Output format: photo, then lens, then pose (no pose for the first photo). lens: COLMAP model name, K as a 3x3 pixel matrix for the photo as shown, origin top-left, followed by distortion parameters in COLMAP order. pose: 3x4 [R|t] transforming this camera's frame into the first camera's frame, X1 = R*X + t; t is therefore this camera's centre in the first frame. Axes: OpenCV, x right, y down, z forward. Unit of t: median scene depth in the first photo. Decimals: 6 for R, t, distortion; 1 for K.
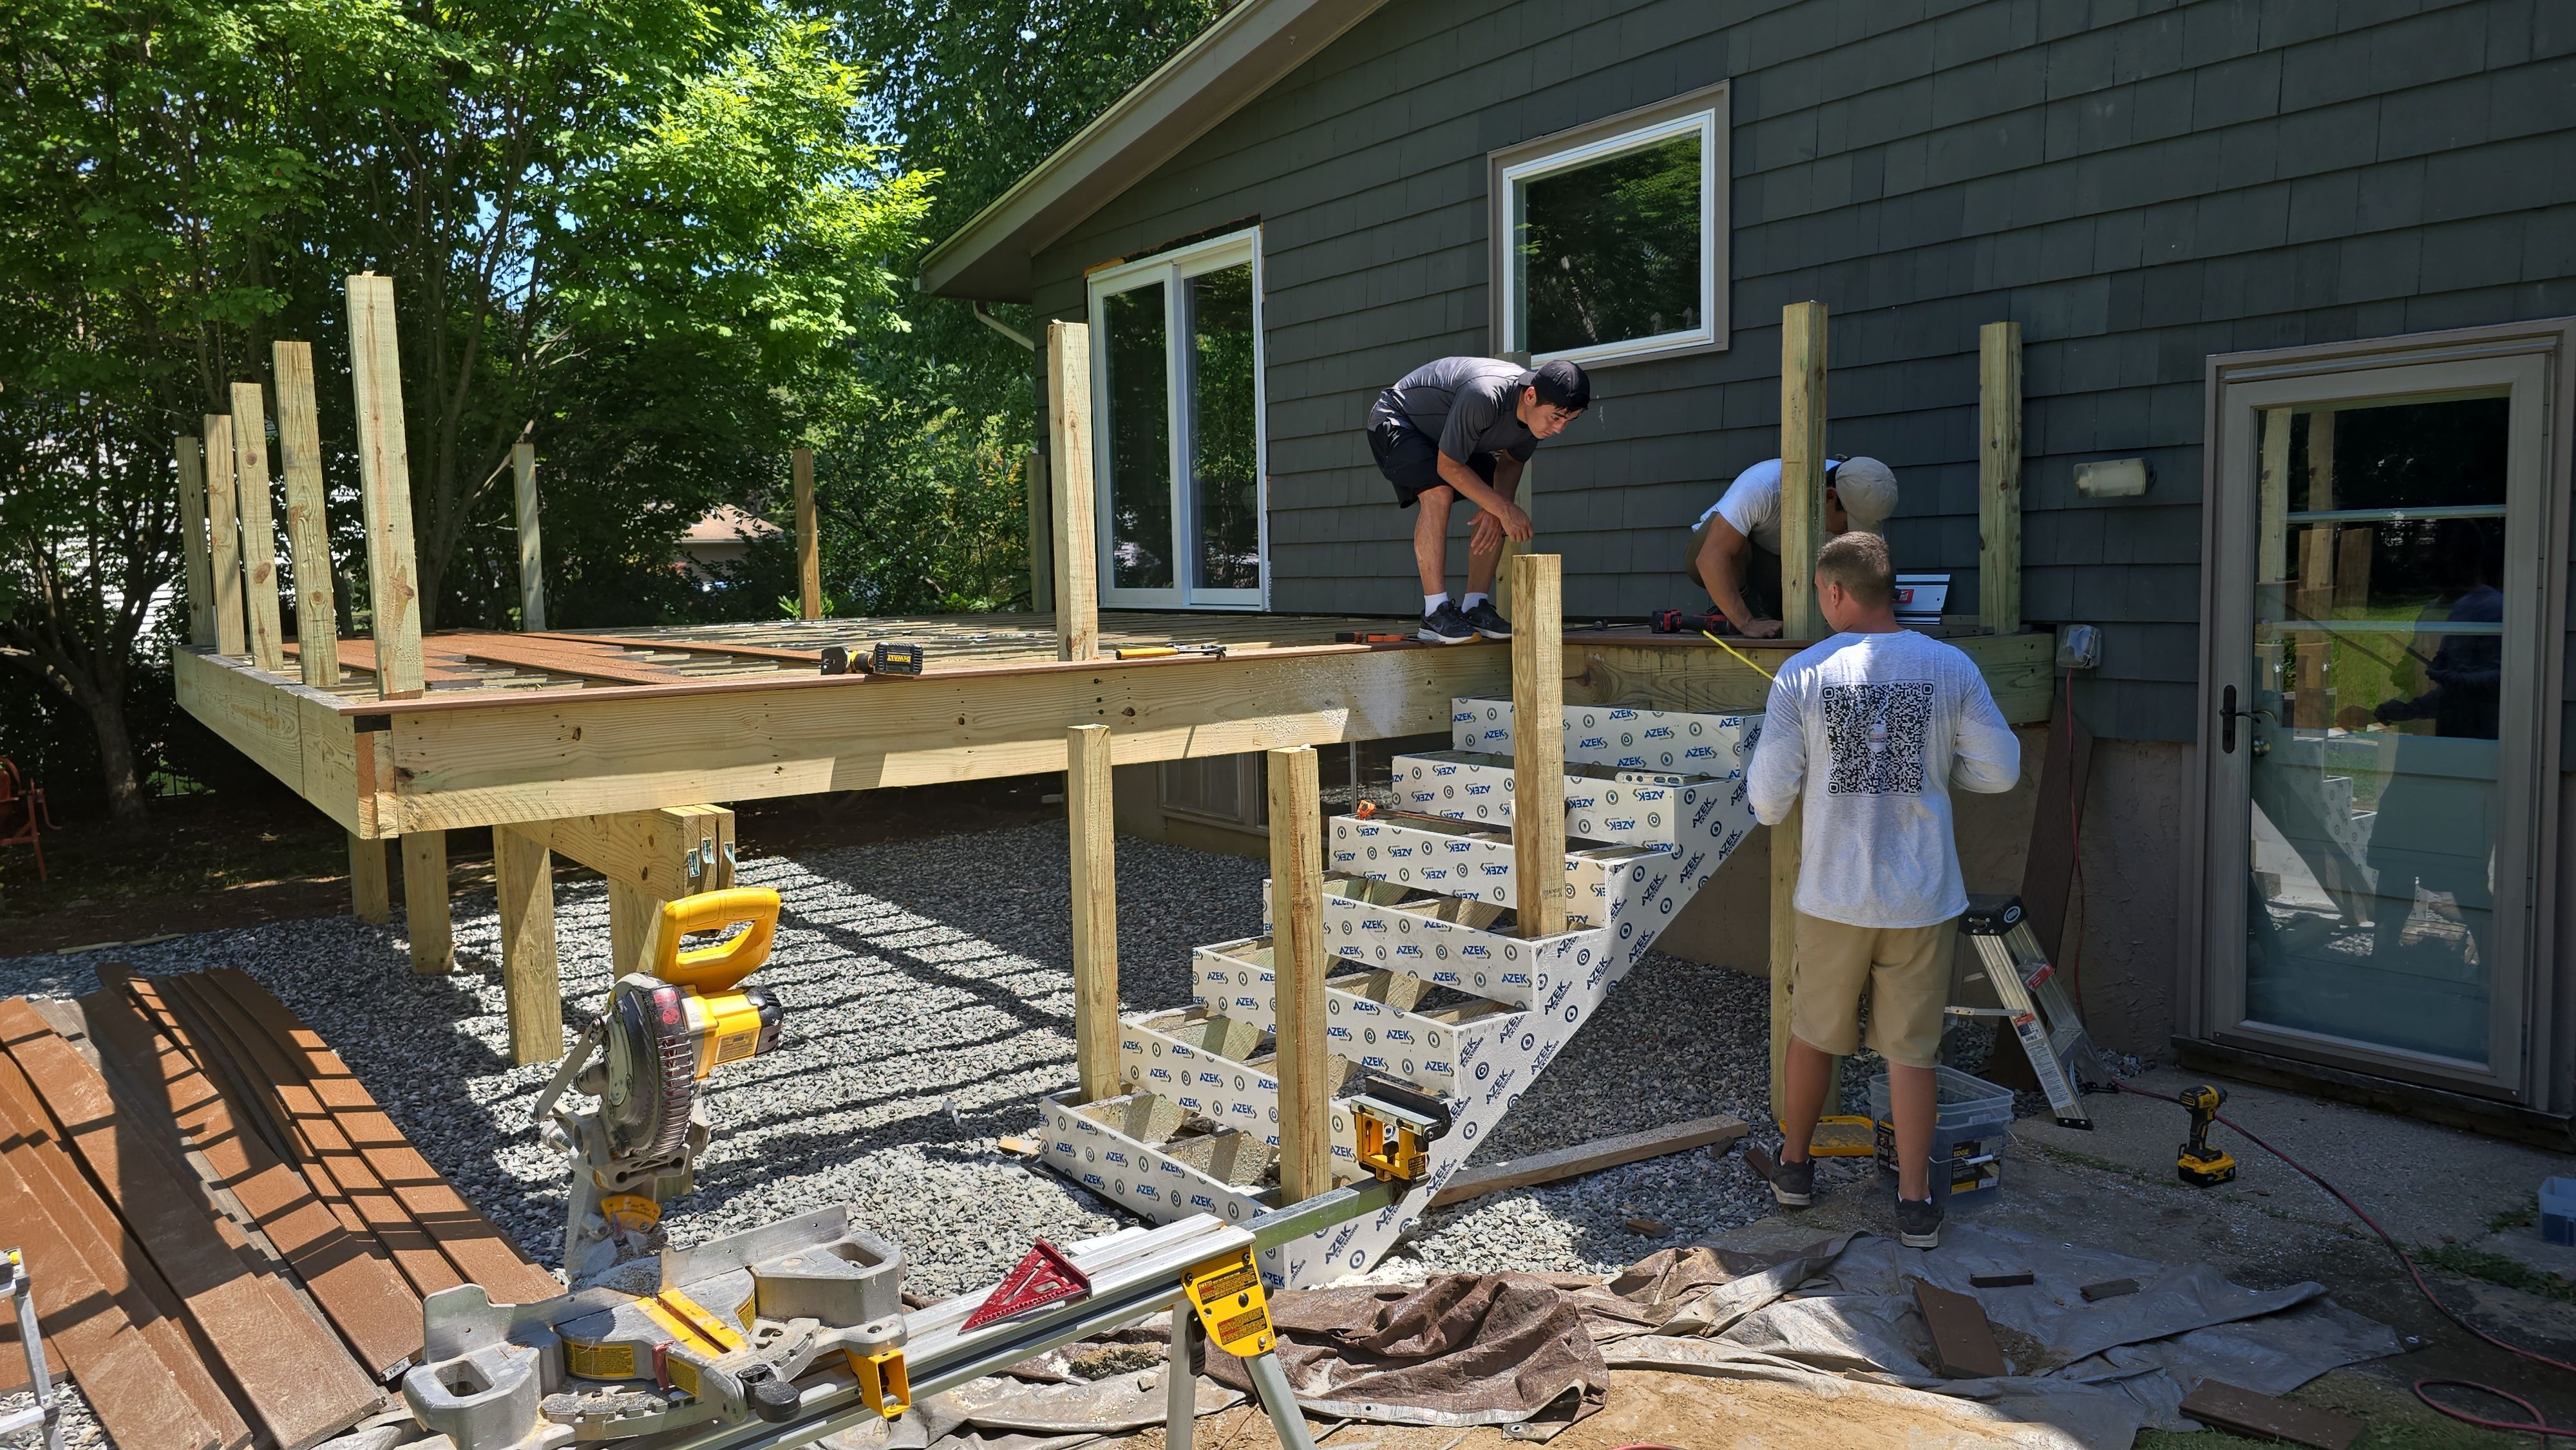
lens RADIAL K [[1755.1, 0, 1274.0], [0, 1755.1, 716.2], [0, 0, 1]] dist [0.041163, -0.027469]
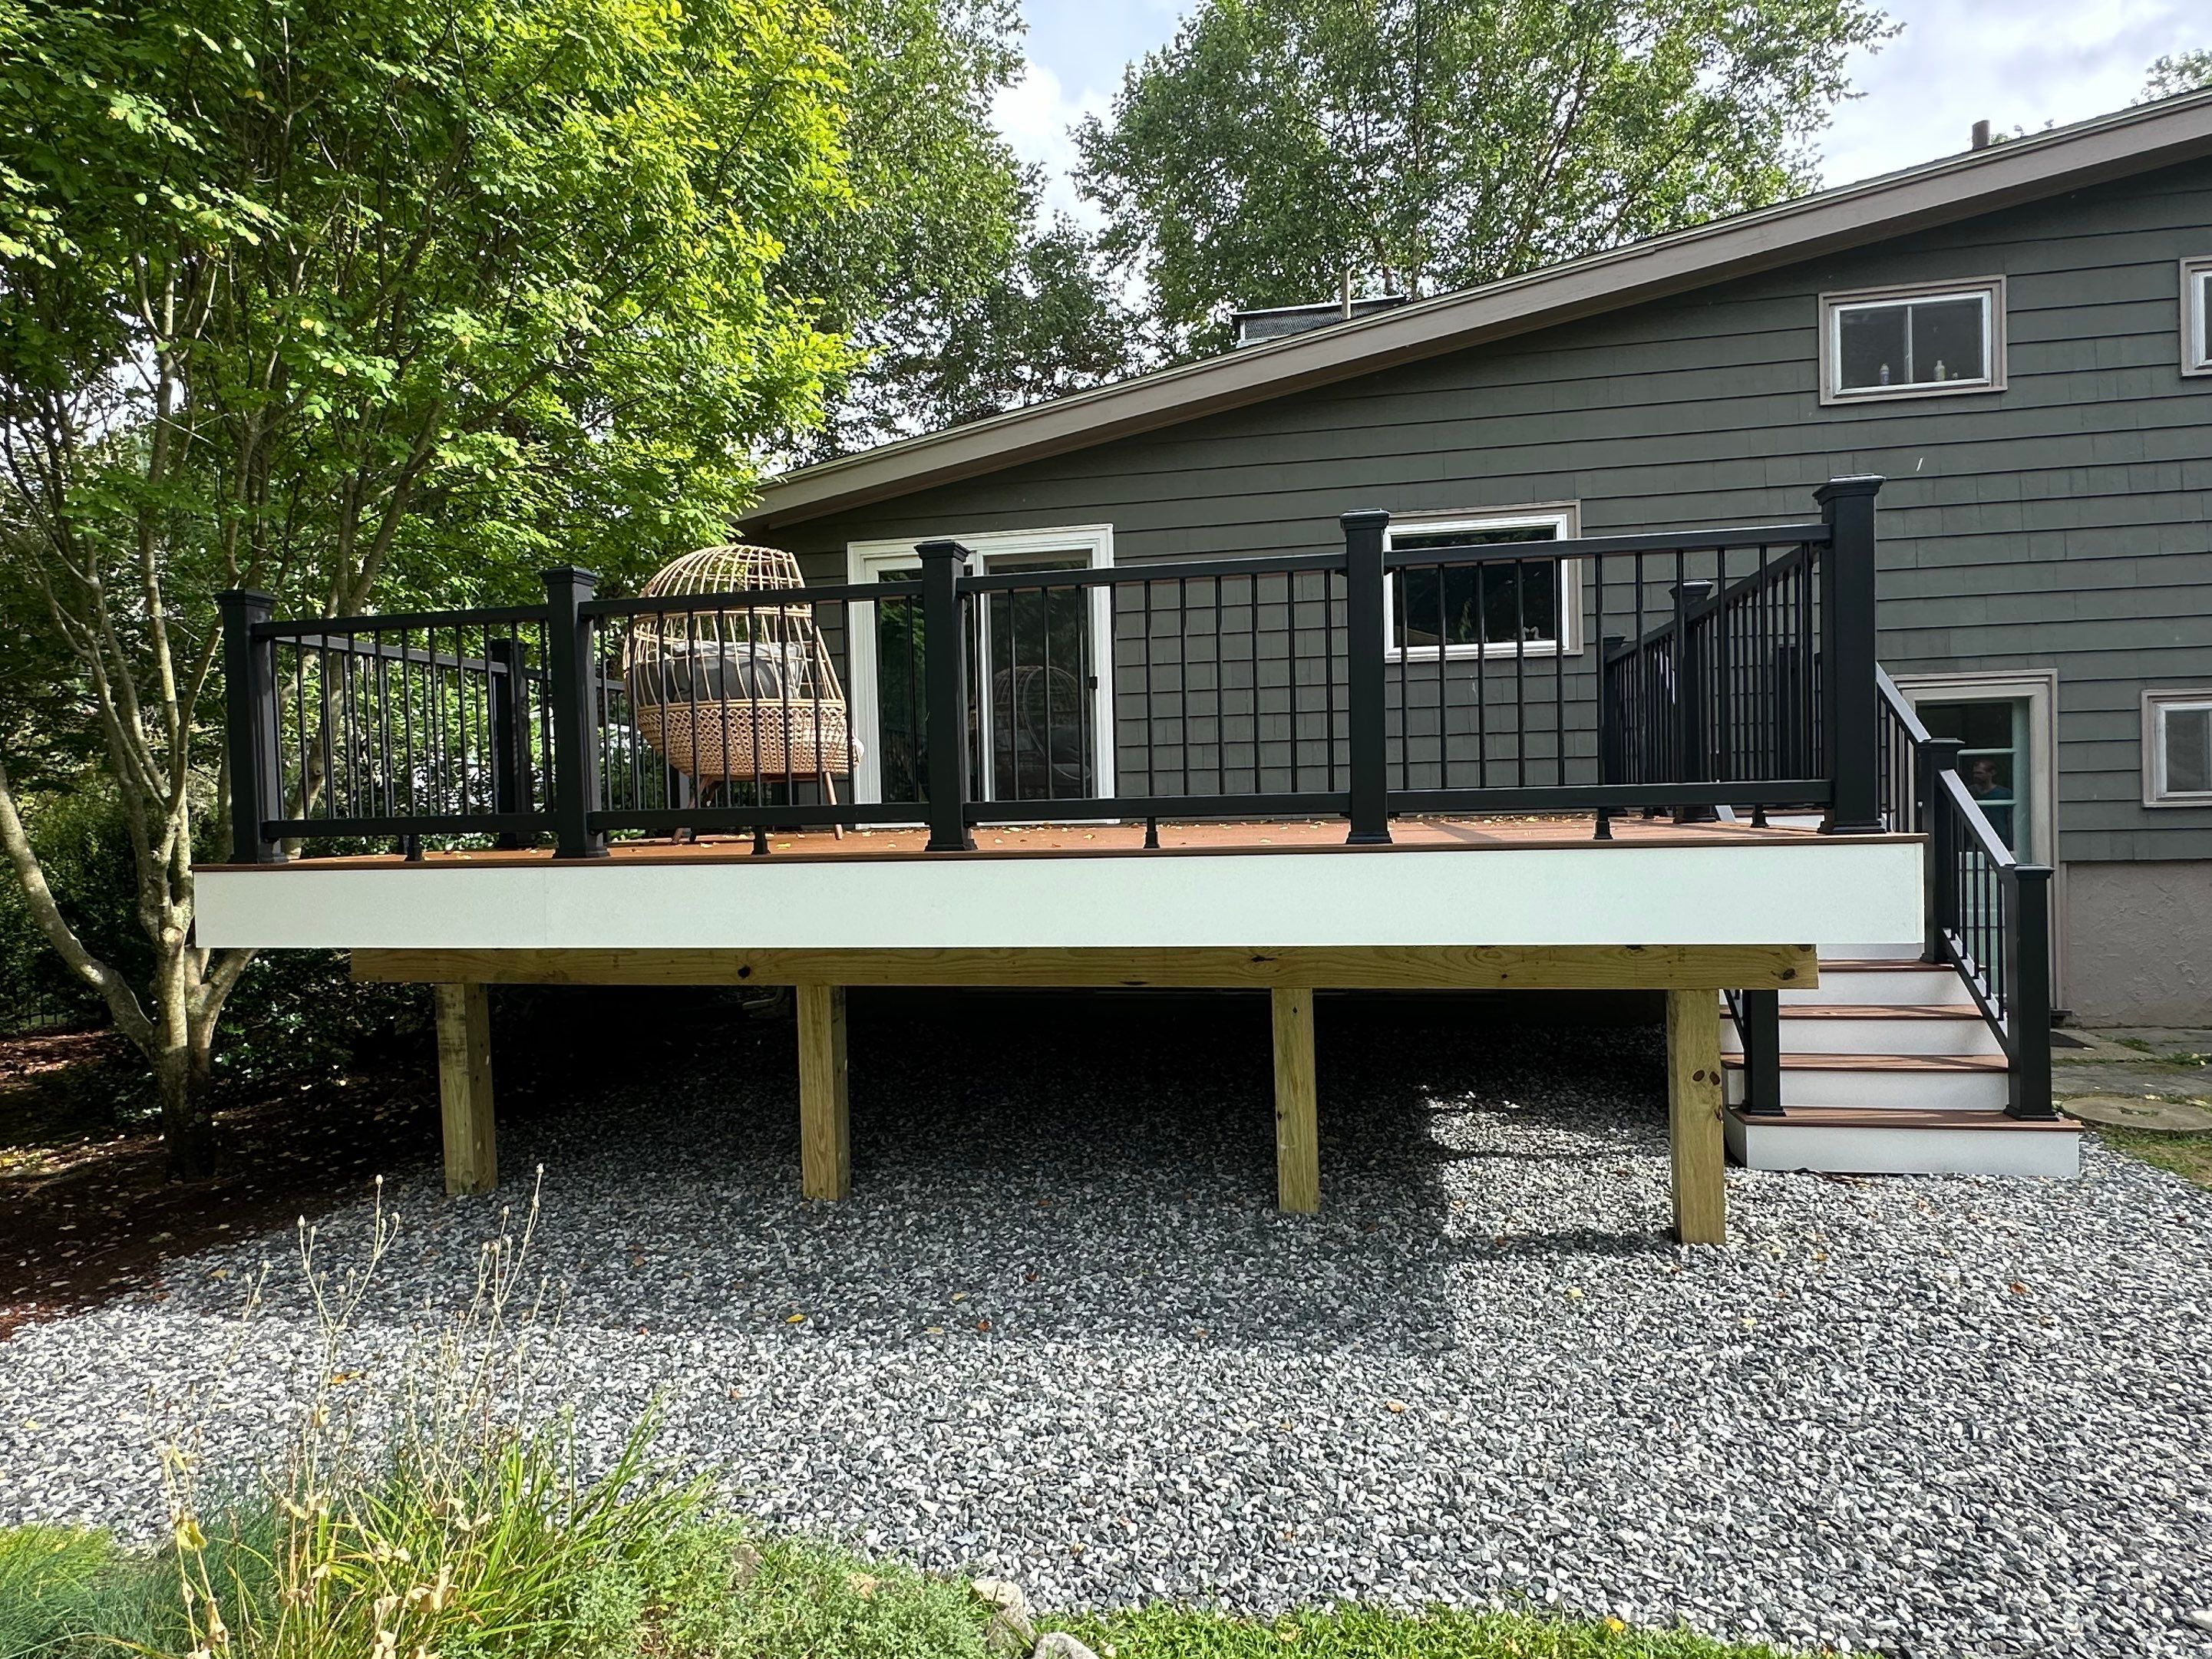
lens RADIAL K [[1261.8, 0, 1109.5], [0, 1261.8, 827.8], [0, 0, 1]] dist [-0.000349, 0.002838]
pose [[0.727433, -0.006764, 0.686146, -0.923074], [0.068997, 0.995604, -0.063335, 0.004571], [-0.682701, 0.093414, 0.724702, 0.449460]]
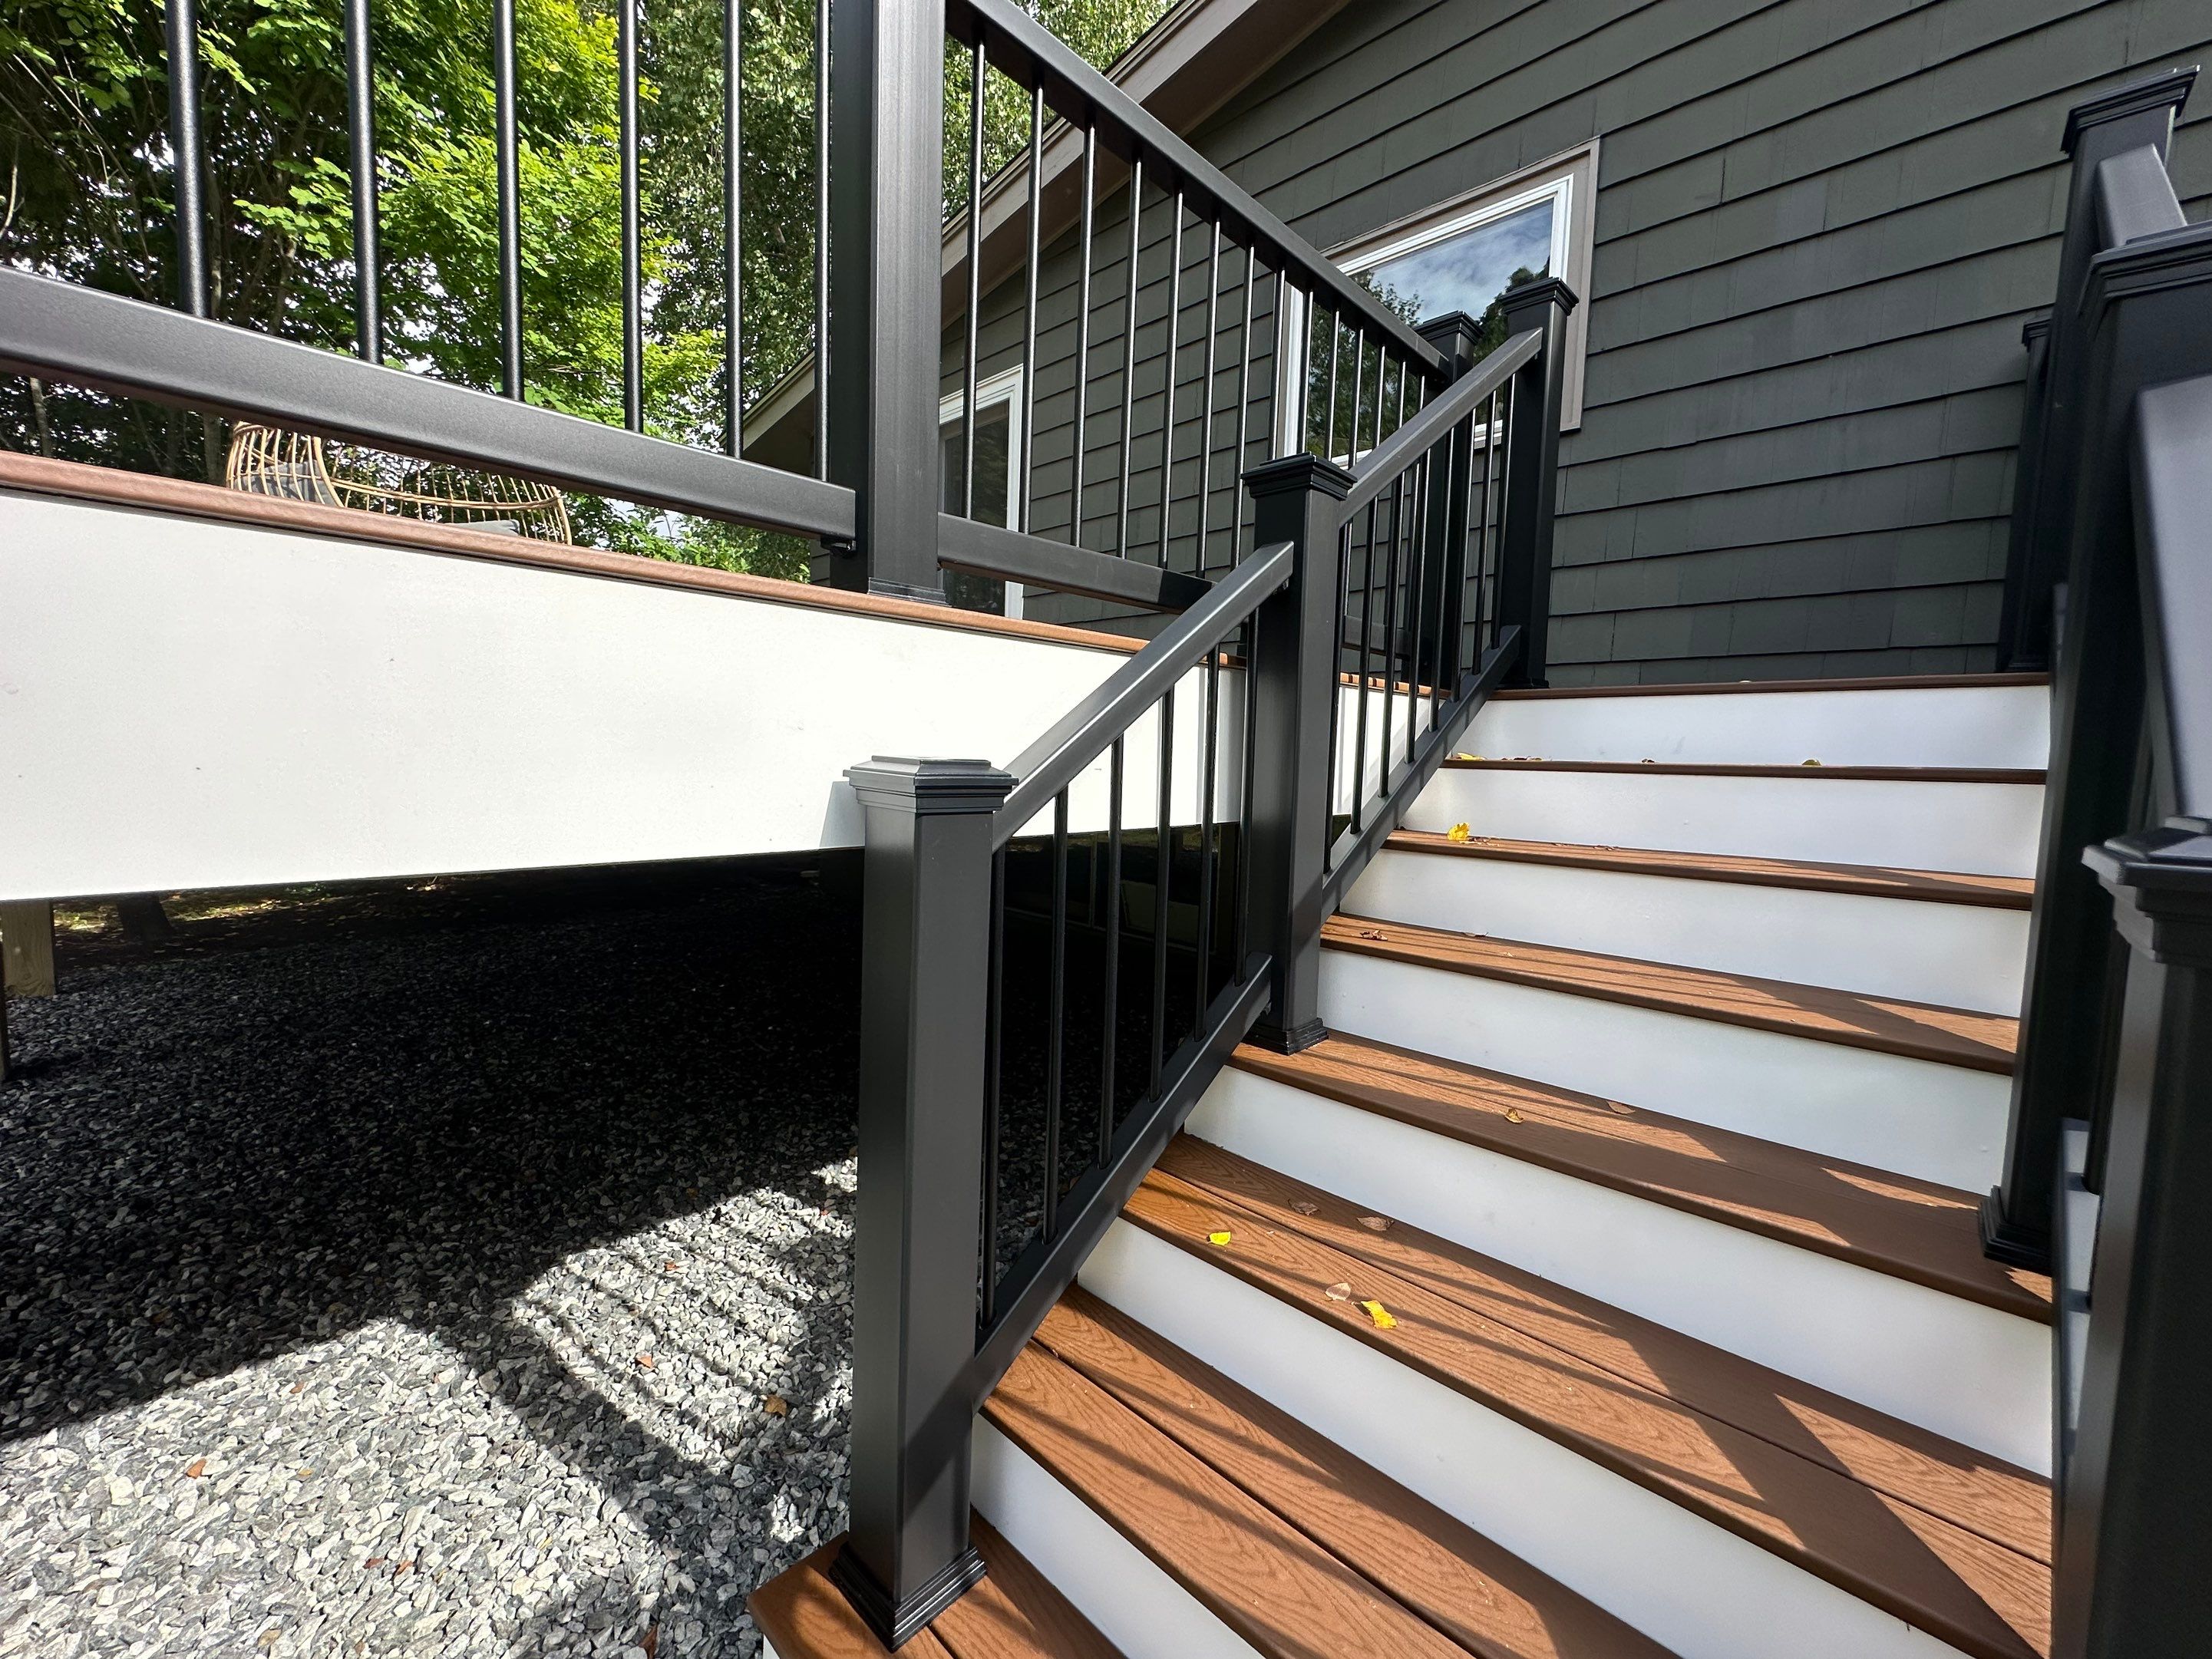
lens RADIAL K [[883.2, 0, 1108.6], [0, 883.2, 824.0], [0, 0, 1]] dist [-0.003479, -0.000138]
pose [[0.980030, 0.037378, 0.195307, -0.076699], [-0.036203, 0.999298, -0.009588, 0.019348], [-0.195529, 0.002326, 0.980695, 0.591071]]
